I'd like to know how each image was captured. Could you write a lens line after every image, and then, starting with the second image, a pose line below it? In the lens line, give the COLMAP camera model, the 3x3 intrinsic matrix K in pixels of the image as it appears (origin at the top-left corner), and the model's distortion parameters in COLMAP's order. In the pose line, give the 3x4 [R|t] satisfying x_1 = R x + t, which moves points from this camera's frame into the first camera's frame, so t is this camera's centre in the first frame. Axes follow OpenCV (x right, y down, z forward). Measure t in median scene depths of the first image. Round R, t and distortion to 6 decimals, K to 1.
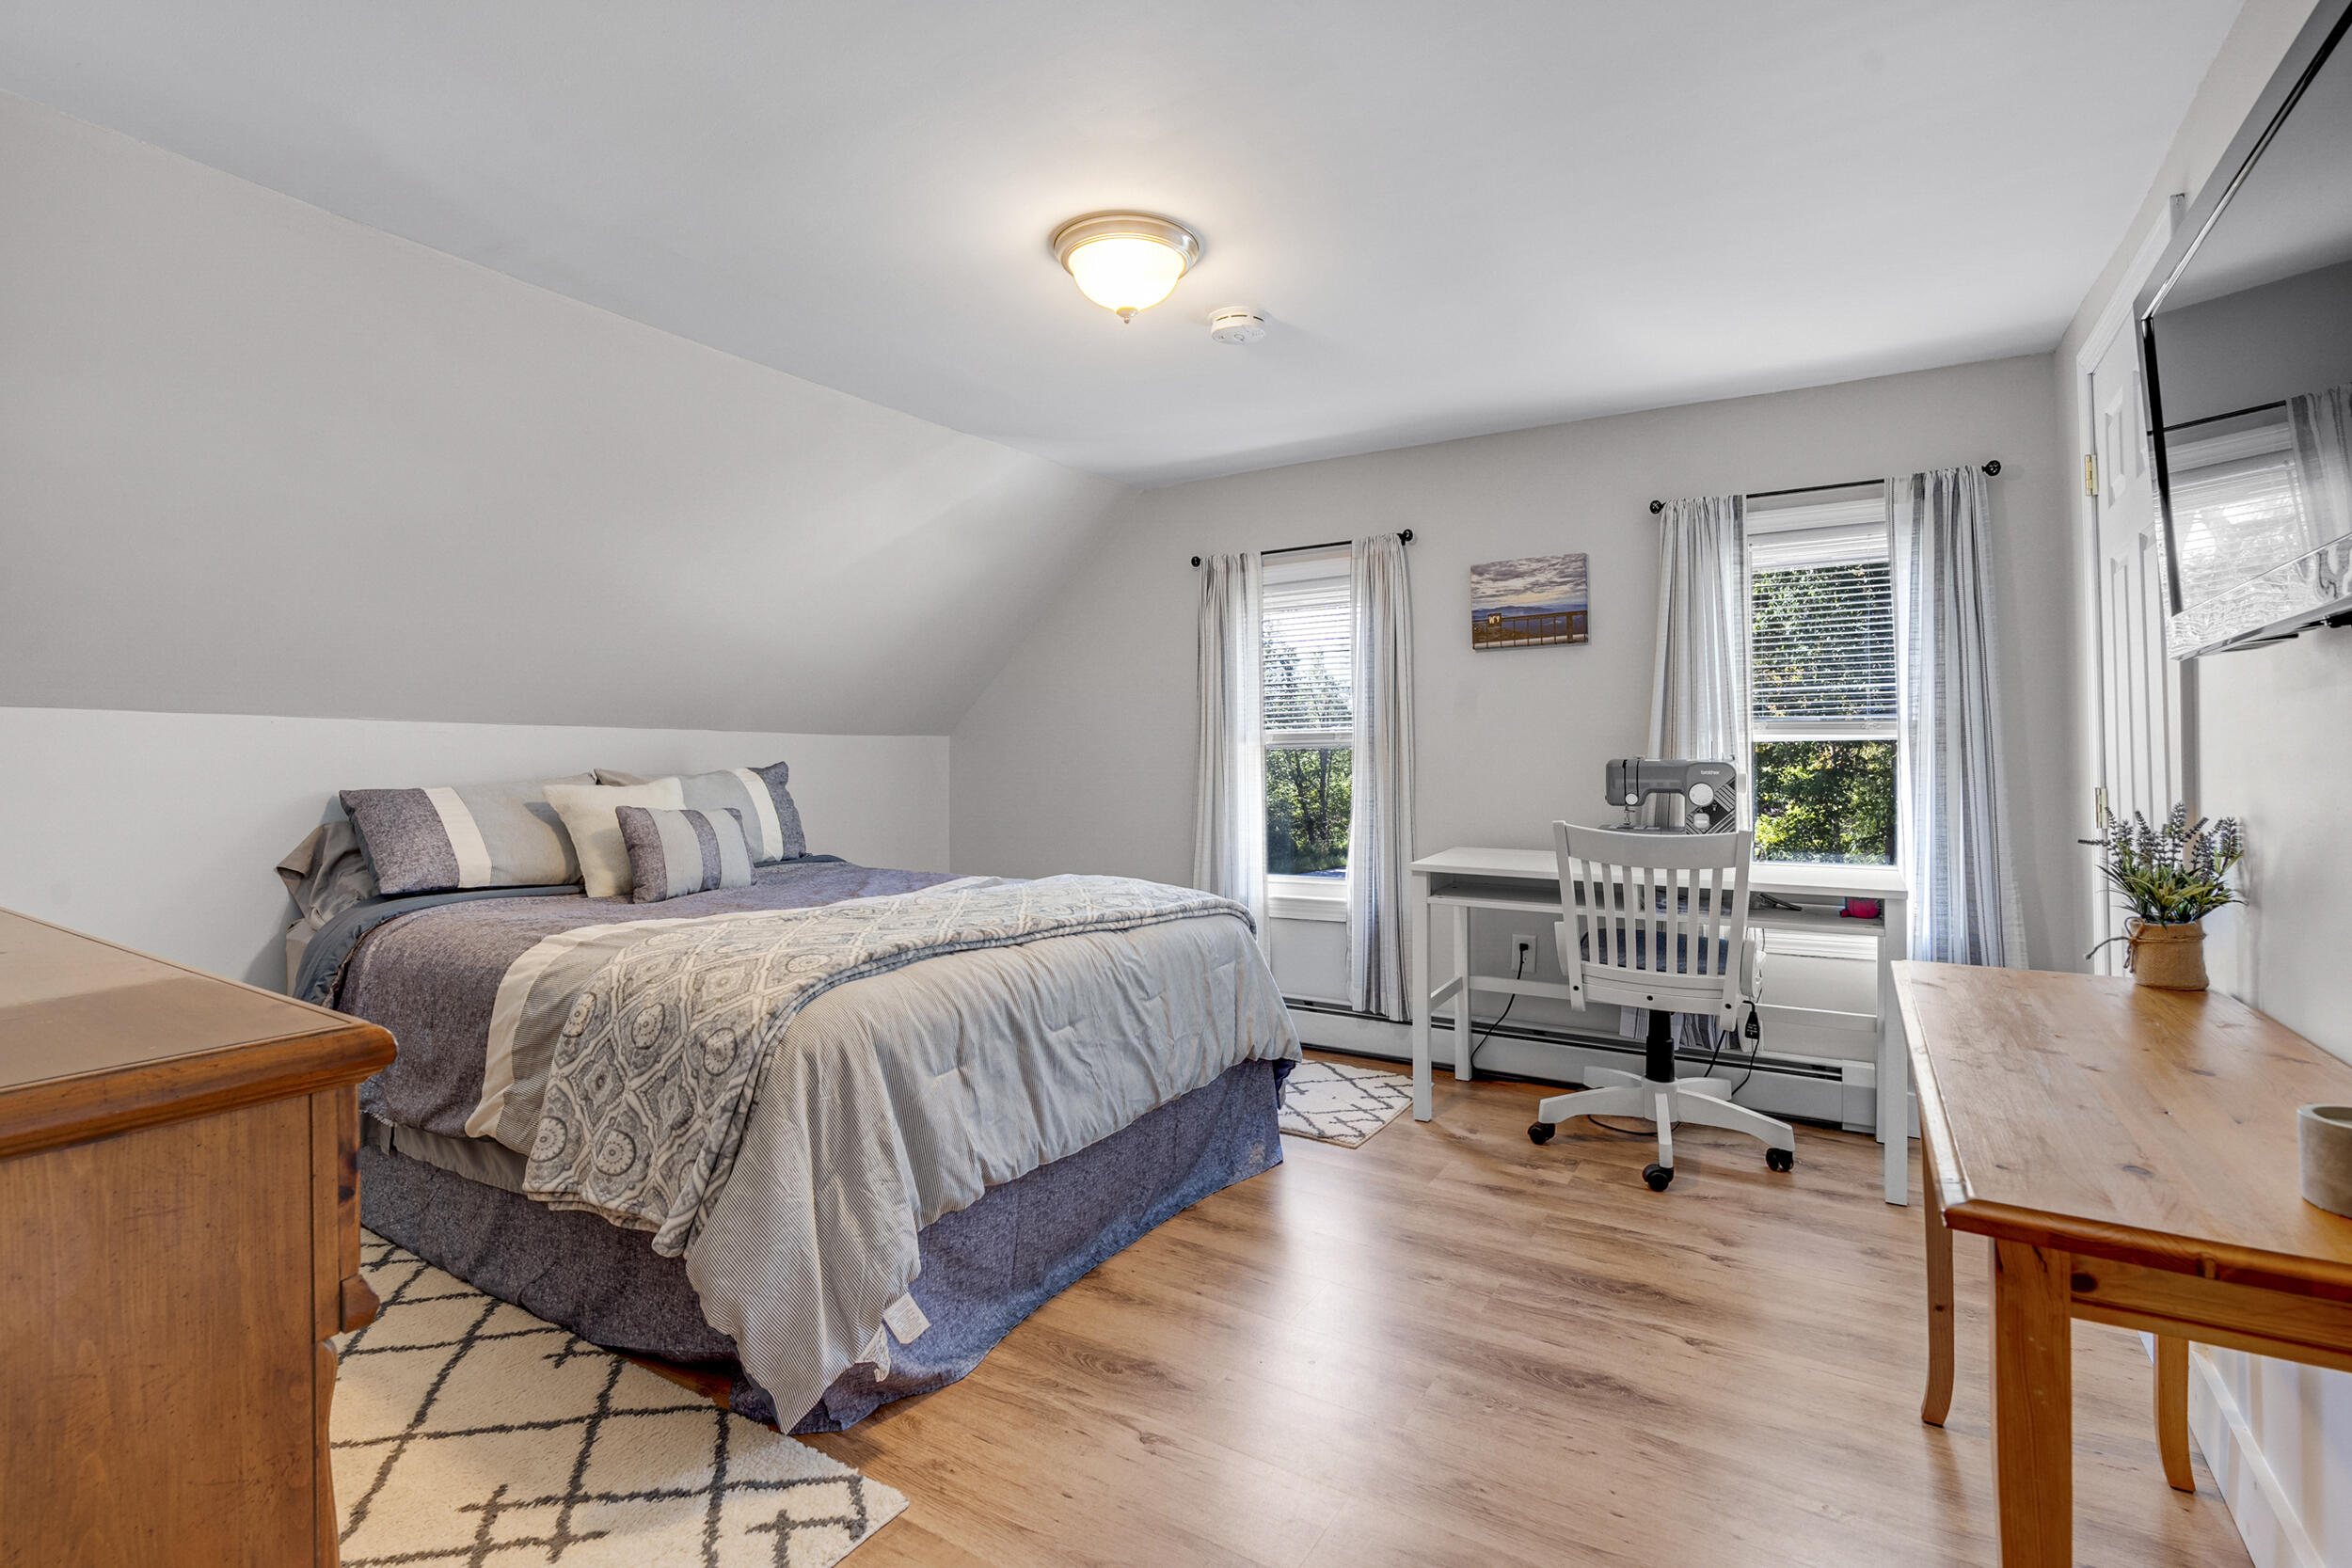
lens RADIAL K [[1073.7, 0, 1183.4], [0, 1073.7, 779.9], [0, 0, 1]] dist [-0.004149, 0.000152]
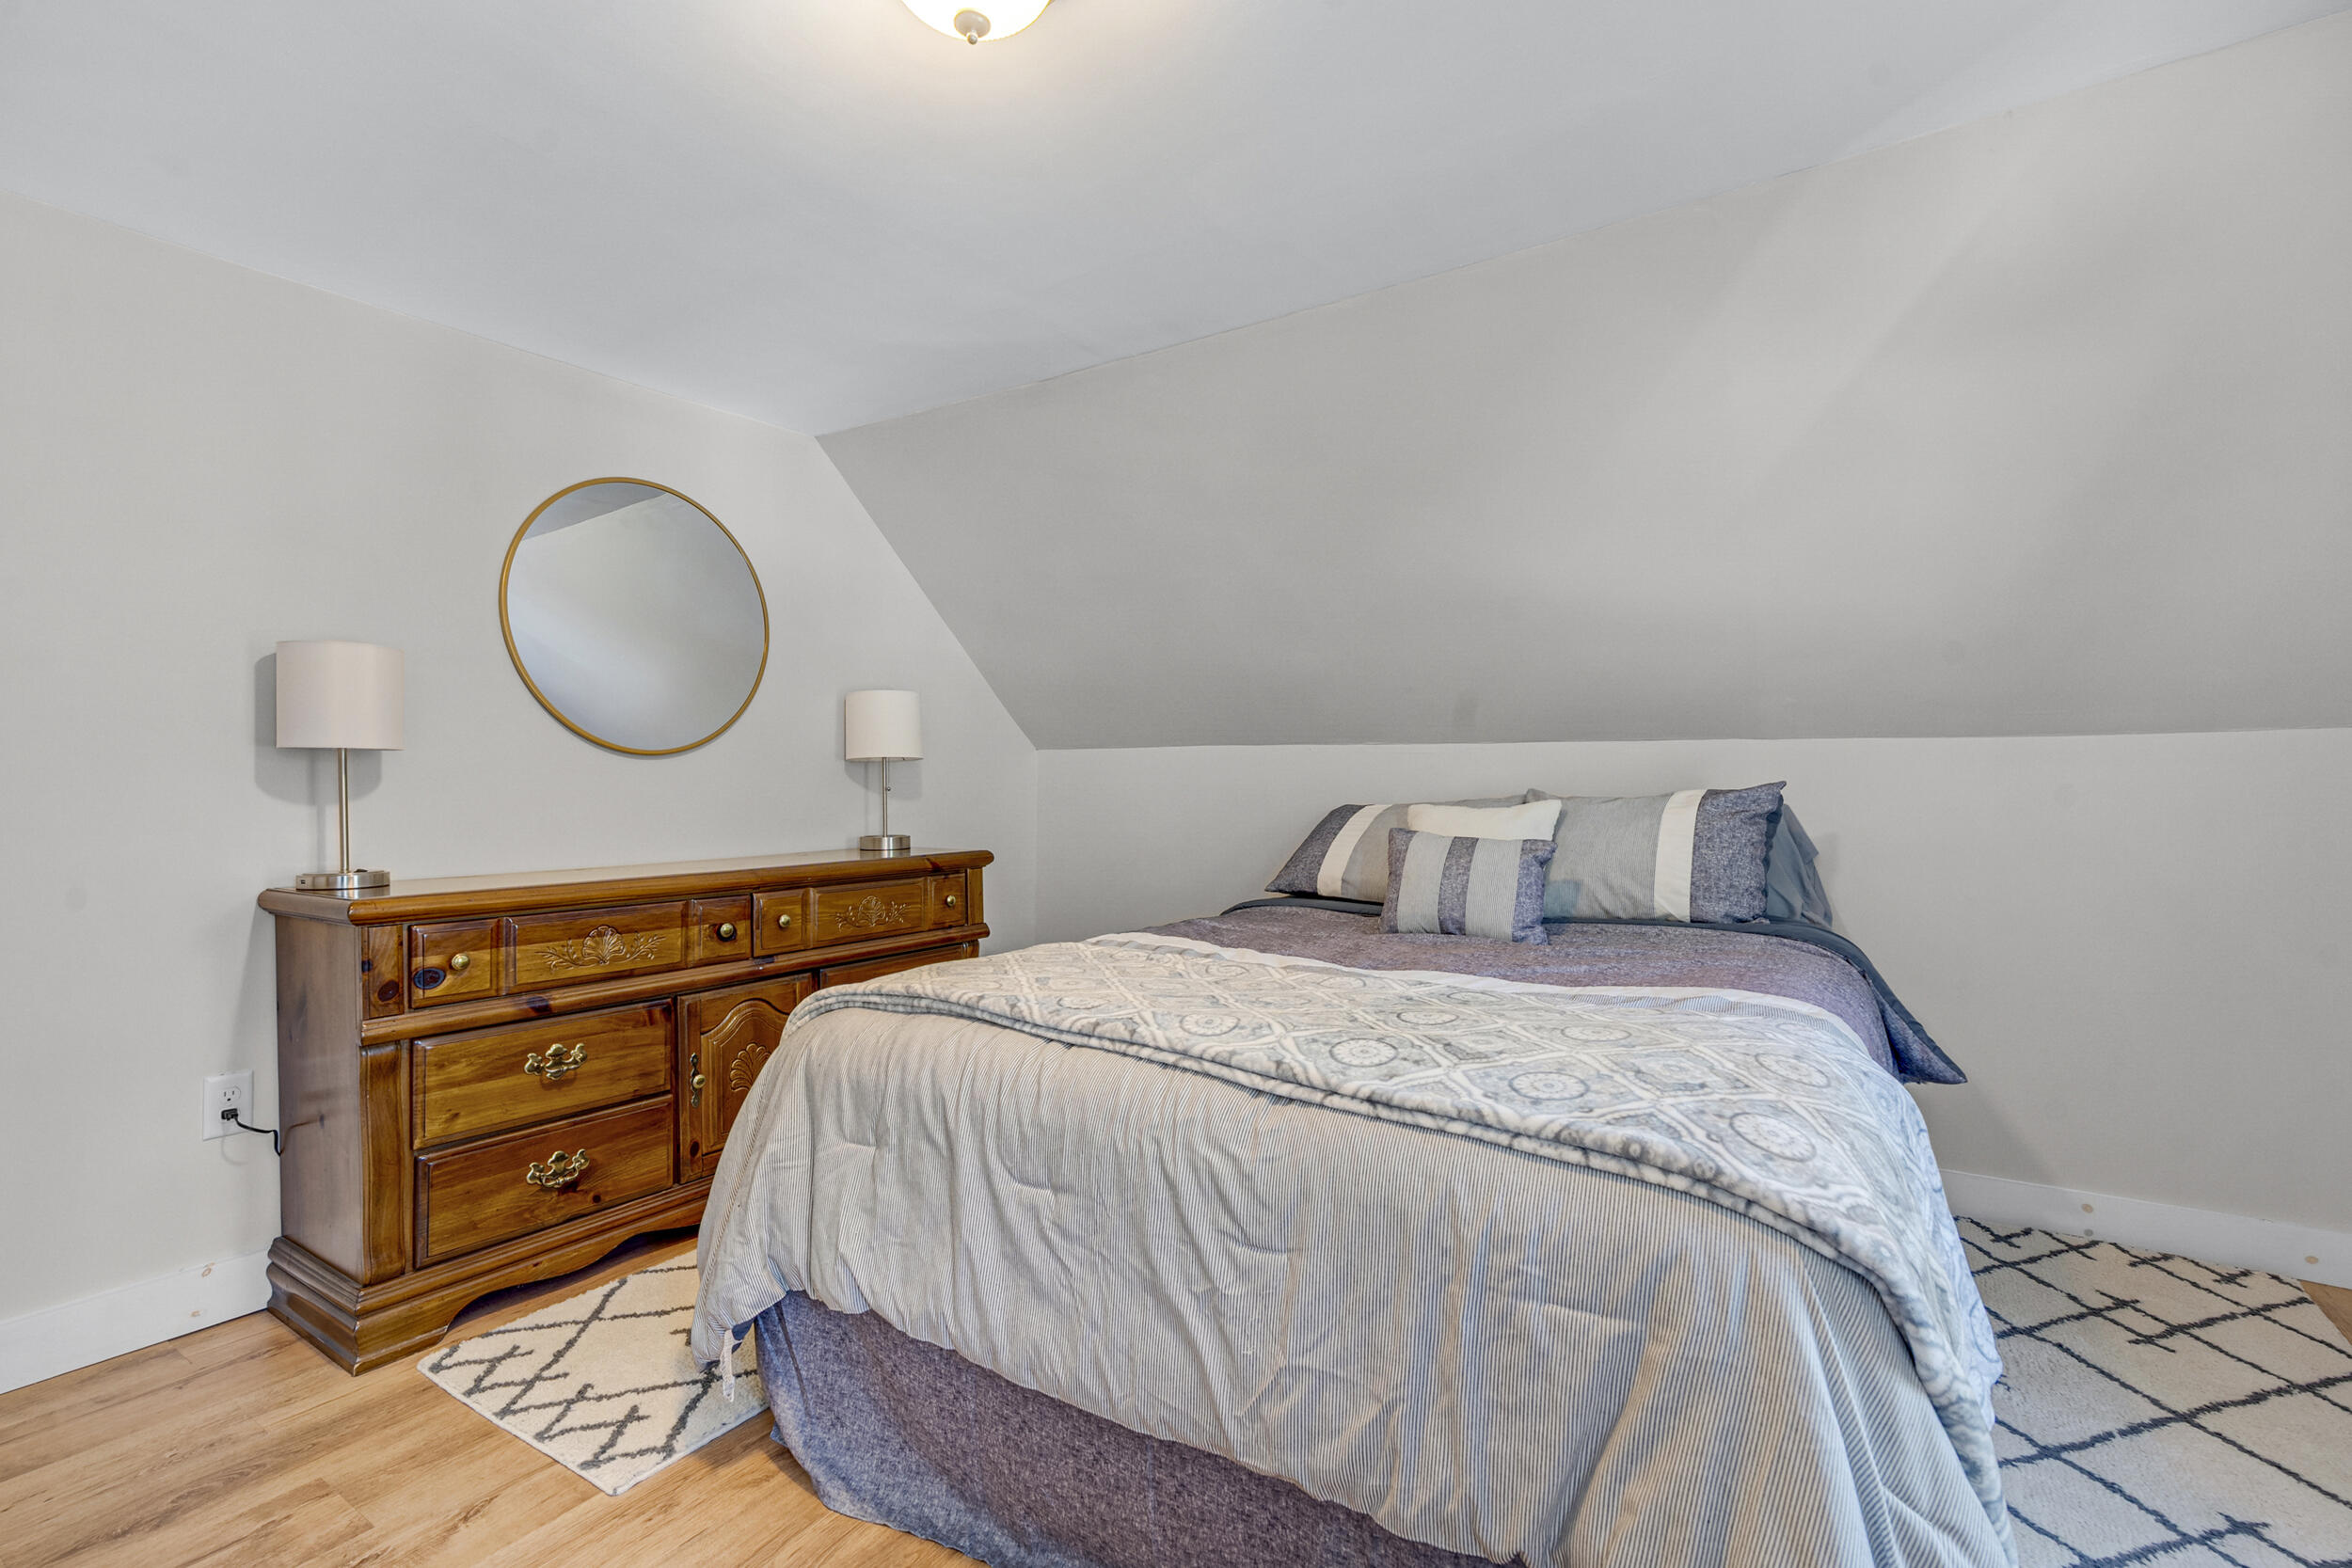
lens RADIAL K [[1073.7, 0, 1183.4], [0, 1073.7, 779.9], [0, 0, 1]] dist [-0.004149, 0.000152]
pose [[-0.023964, -0.001266, -0.999712, 0.496090], [-0.019520, 0.999809, -0.000798, -0.015593], [0.999522, 0.019495, -0.023985, 1.014756]]
